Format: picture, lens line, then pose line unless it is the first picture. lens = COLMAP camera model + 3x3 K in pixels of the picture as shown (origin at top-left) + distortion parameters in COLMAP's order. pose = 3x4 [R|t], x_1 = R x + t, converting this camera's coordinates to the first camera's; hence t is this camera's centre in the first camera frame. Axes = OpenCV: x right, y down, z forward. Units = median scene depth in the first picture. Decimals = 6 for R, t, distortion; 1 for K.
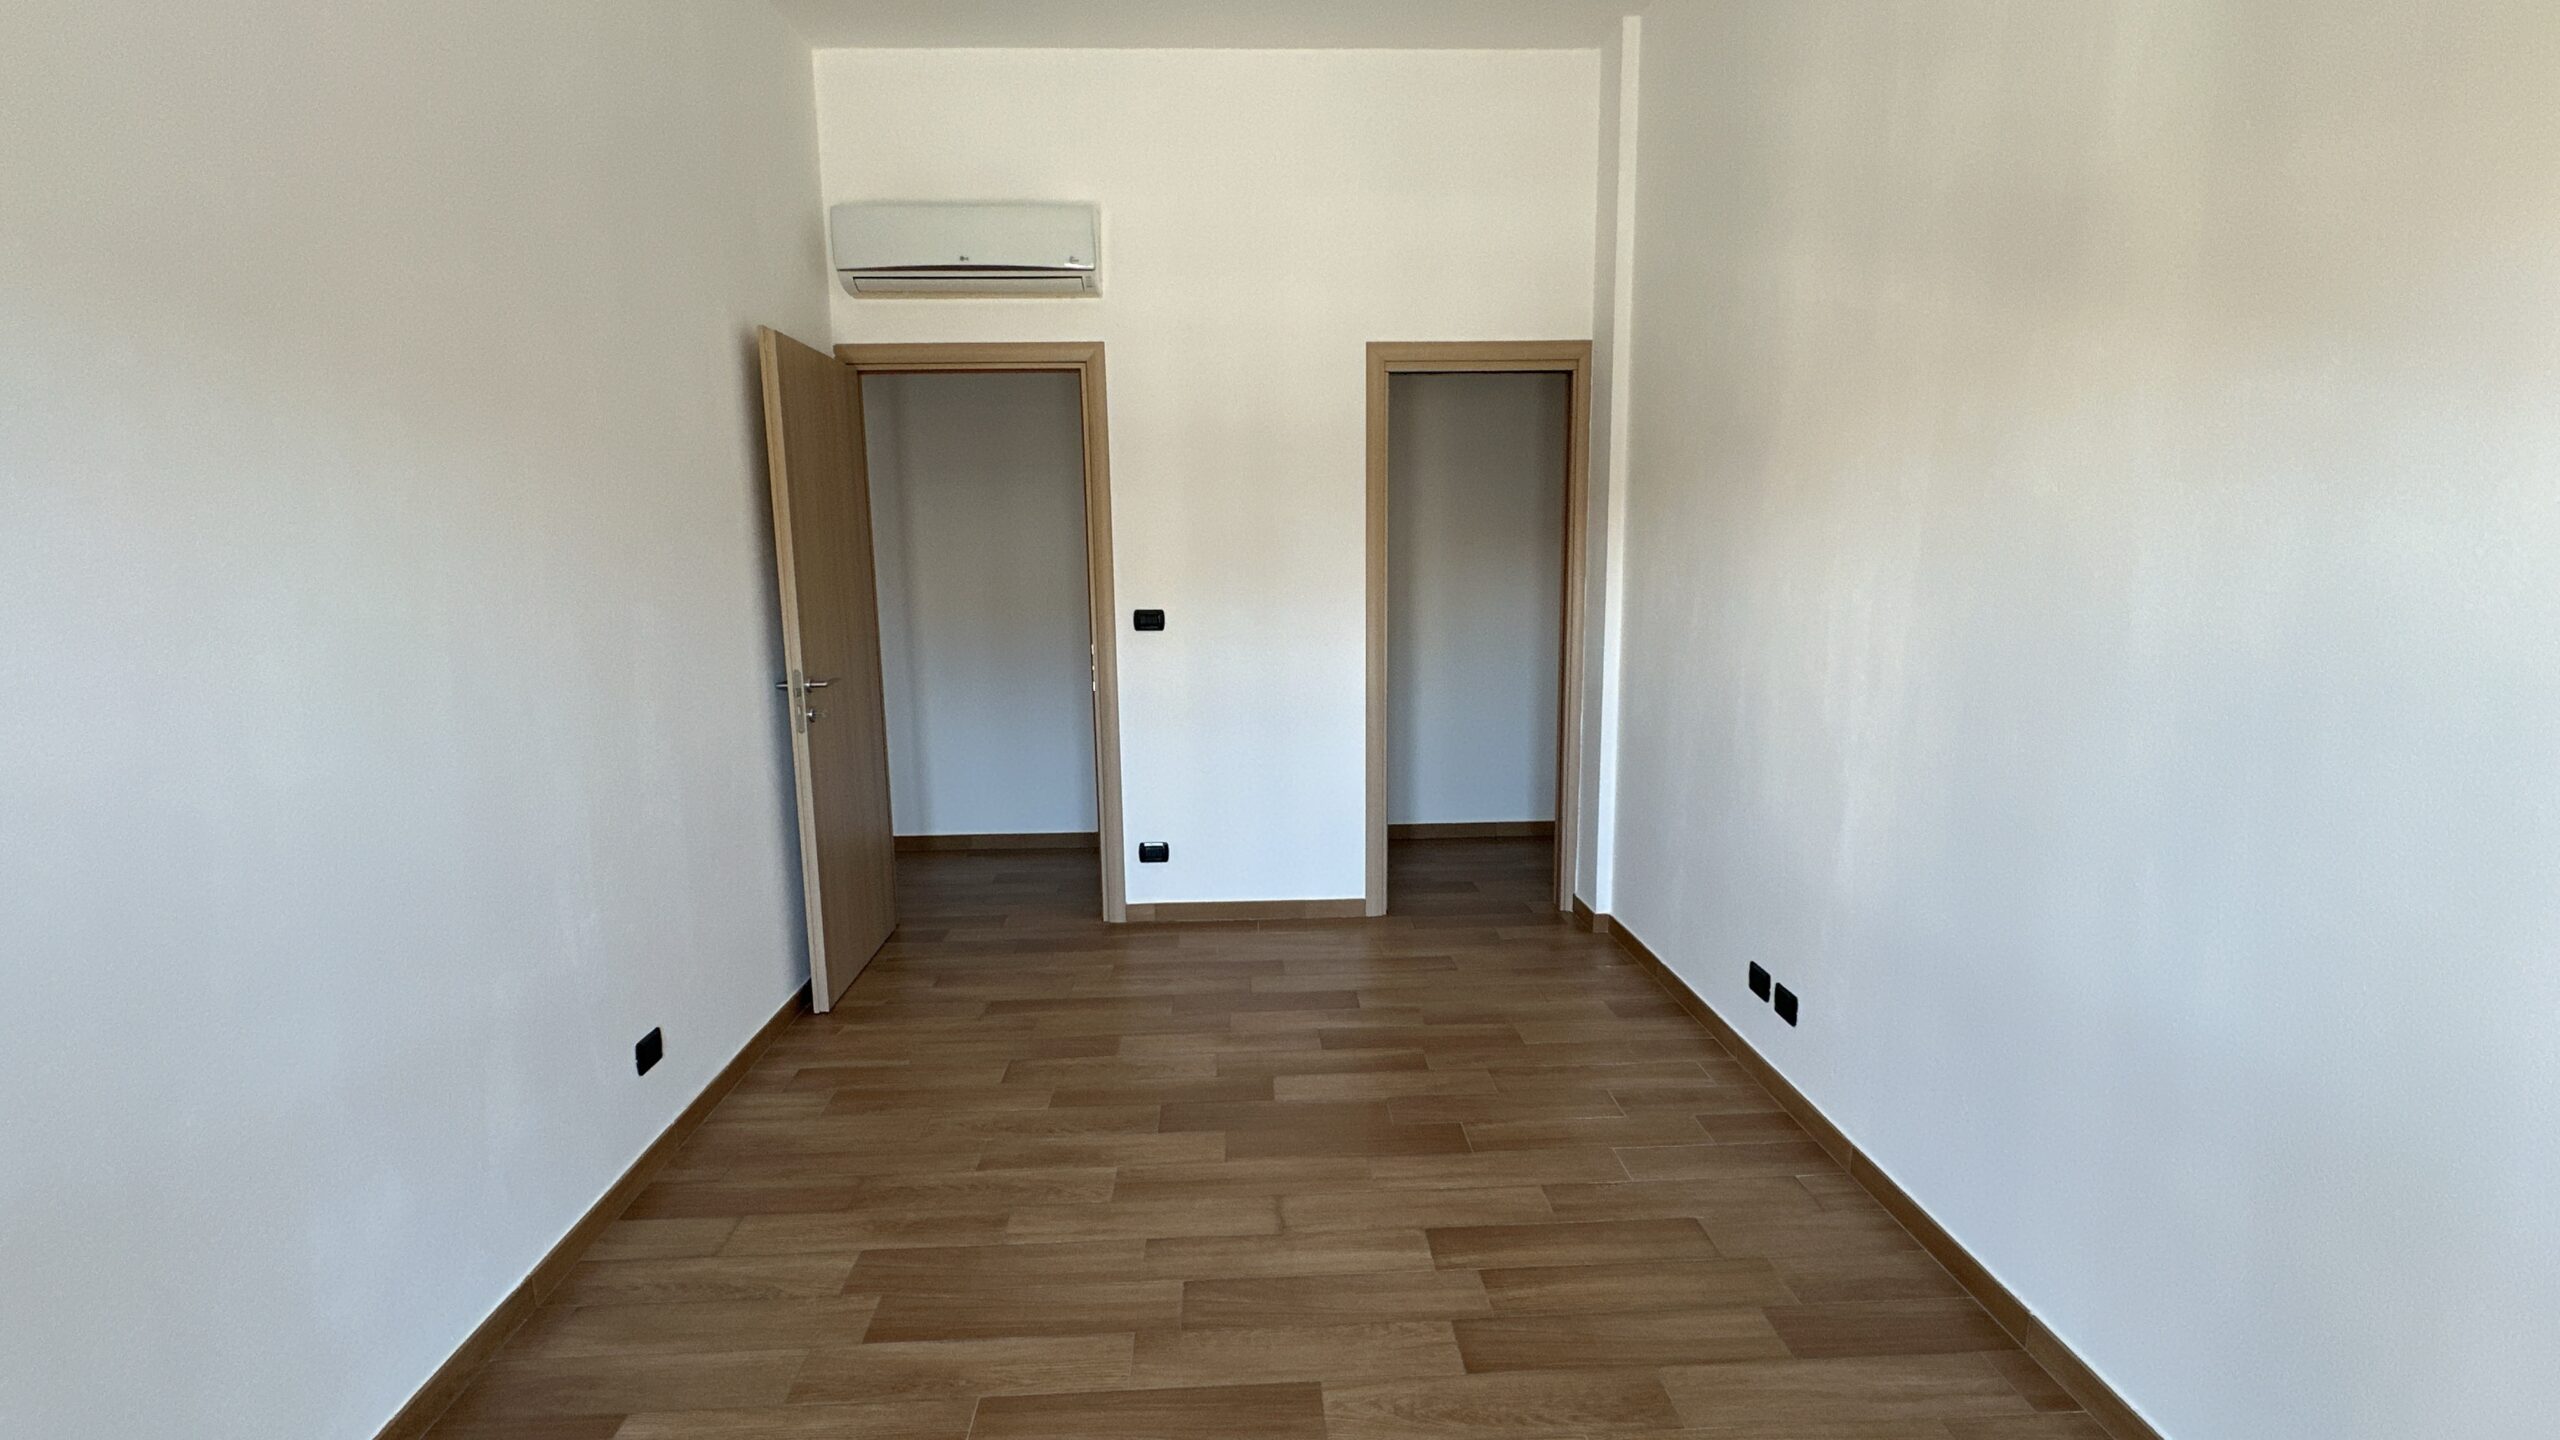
lens RADIAL K [[1164.3, 0, 1279.0], [0, 1164.3, 725.6], [0, 0, 1]] dist [-0.001985, 0.000190]
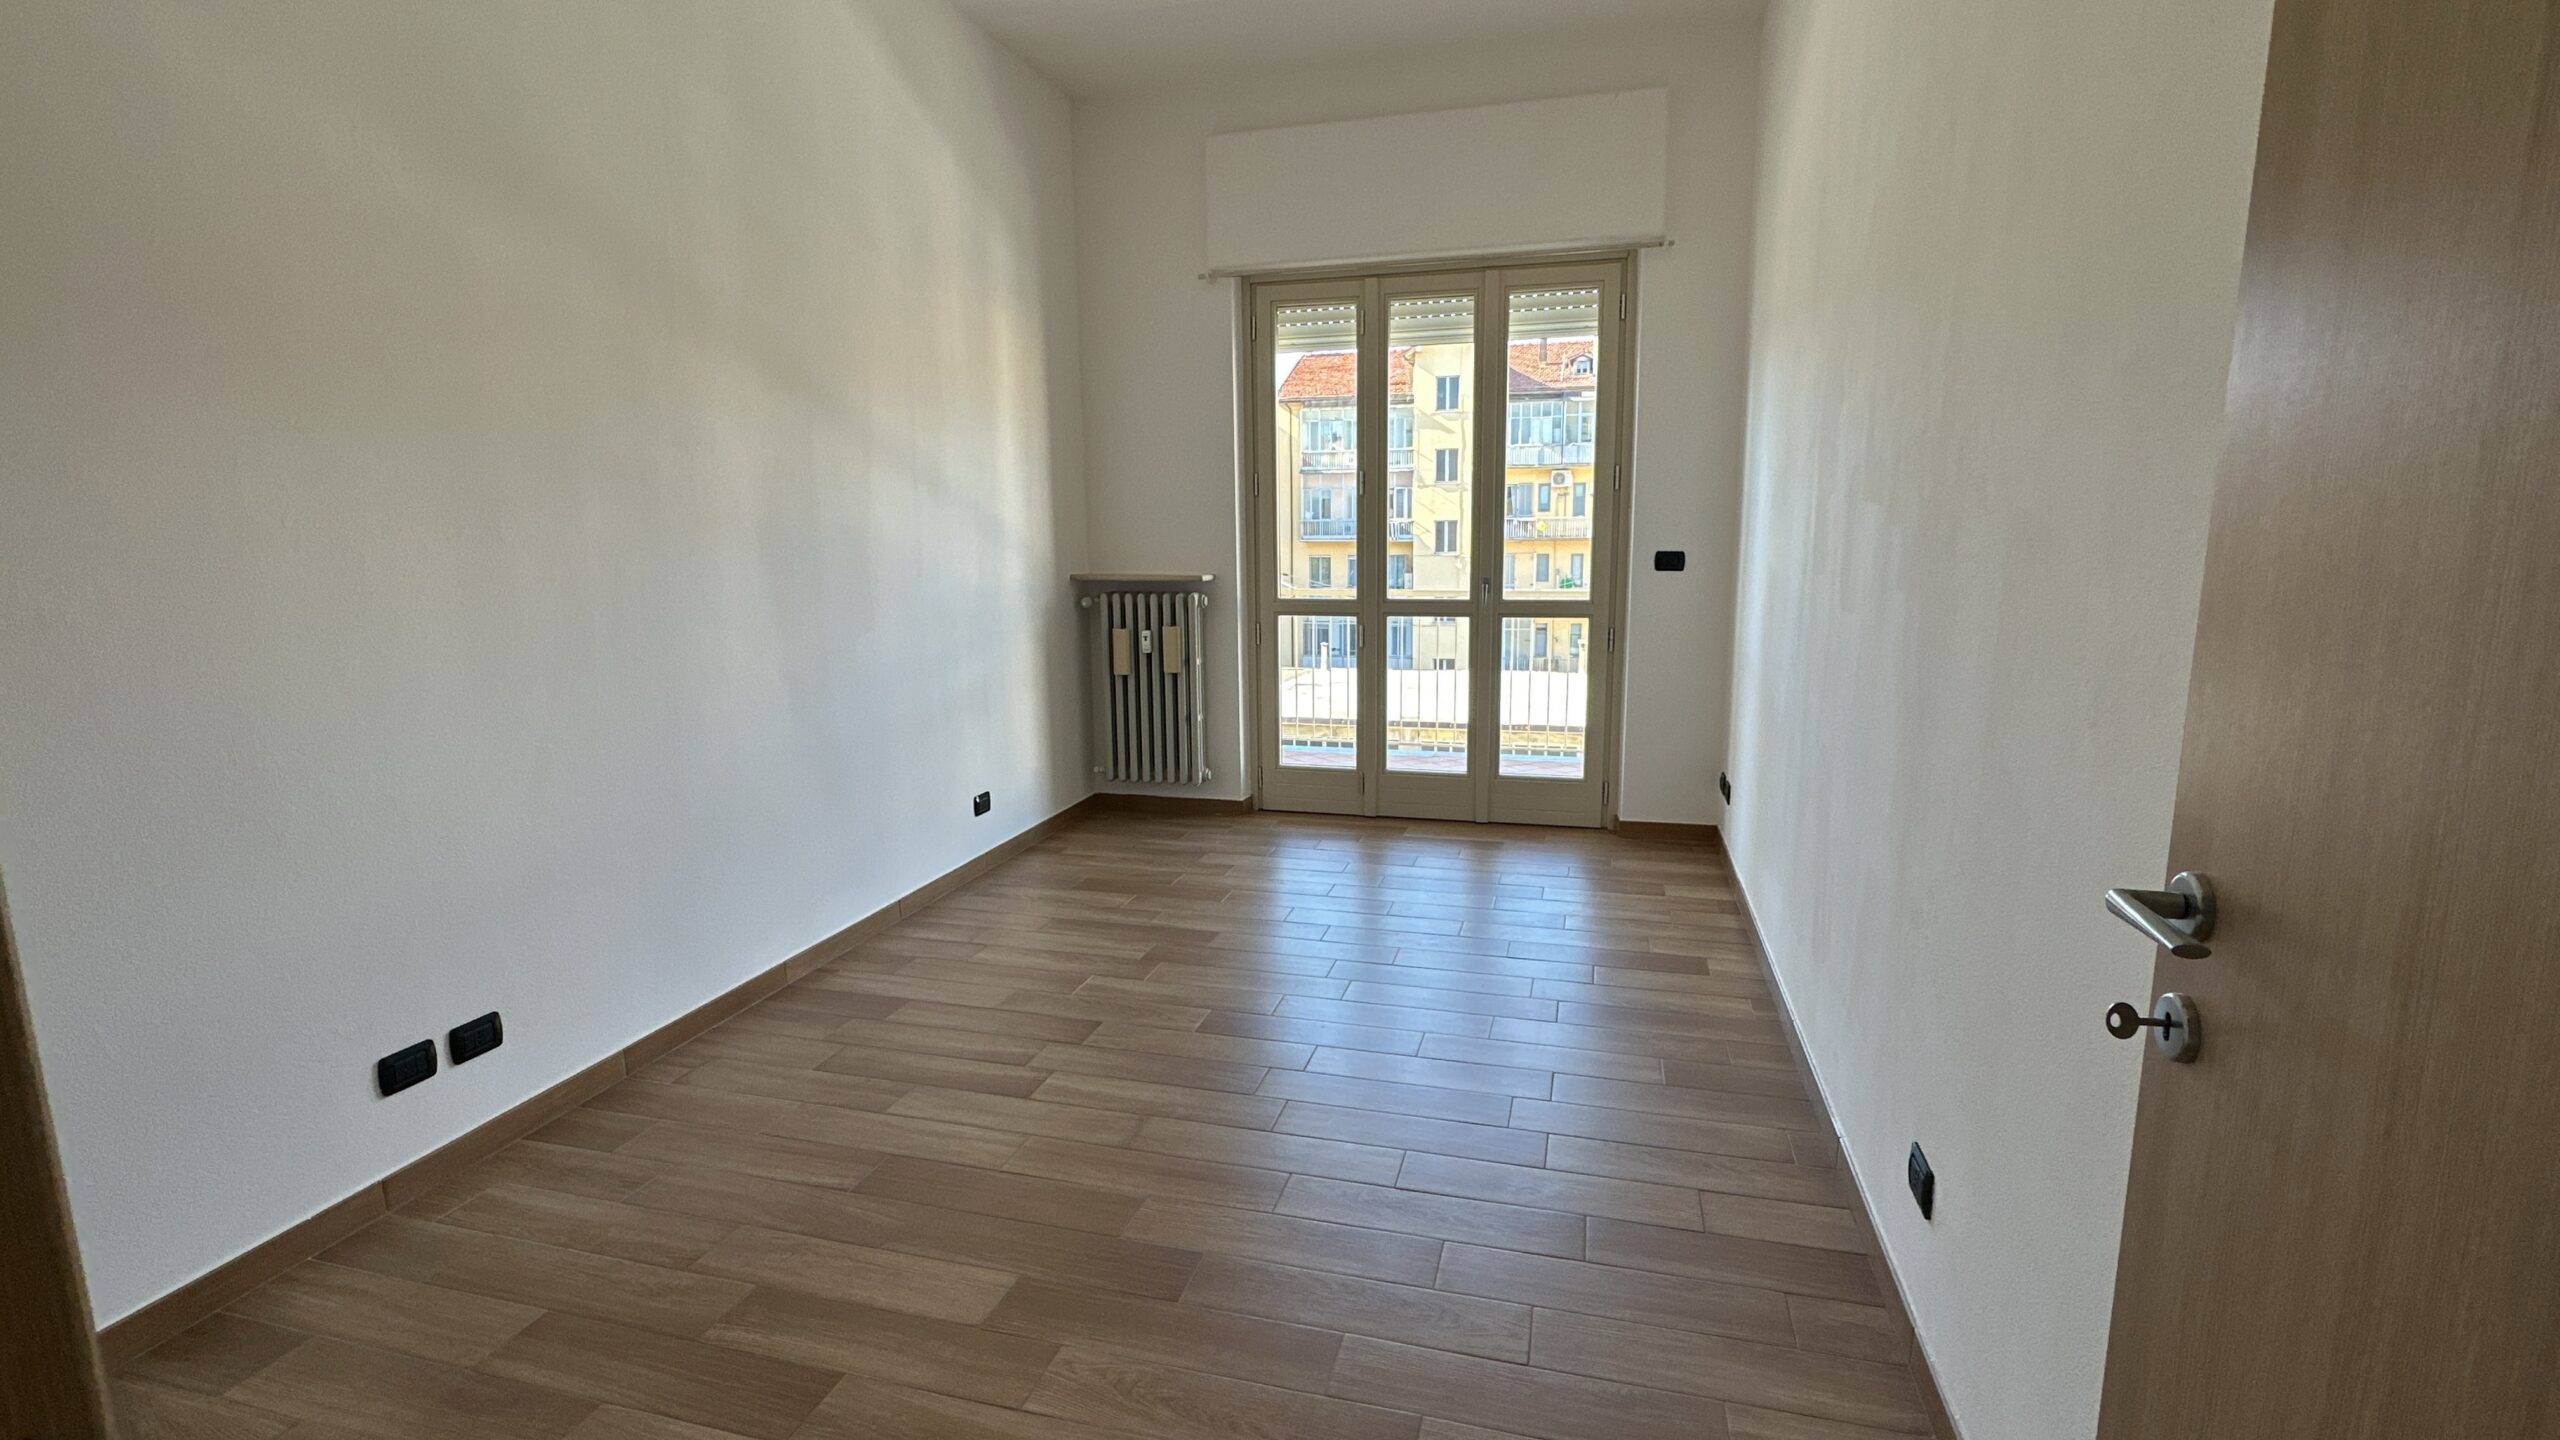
lens RADIAL K [[1202.7, 0, 1275.0], [0, 1202.7, 753.0], [0, 0, 1]] dist [-0.000420, 0.000028]
pose [[-0.944980, -0.035677, 0.325177, -0.369709], [0.080691, 0.937898, 0.337395, -0.193303], [-0.317020, 0.345070, -0.883416, 1.481737]]
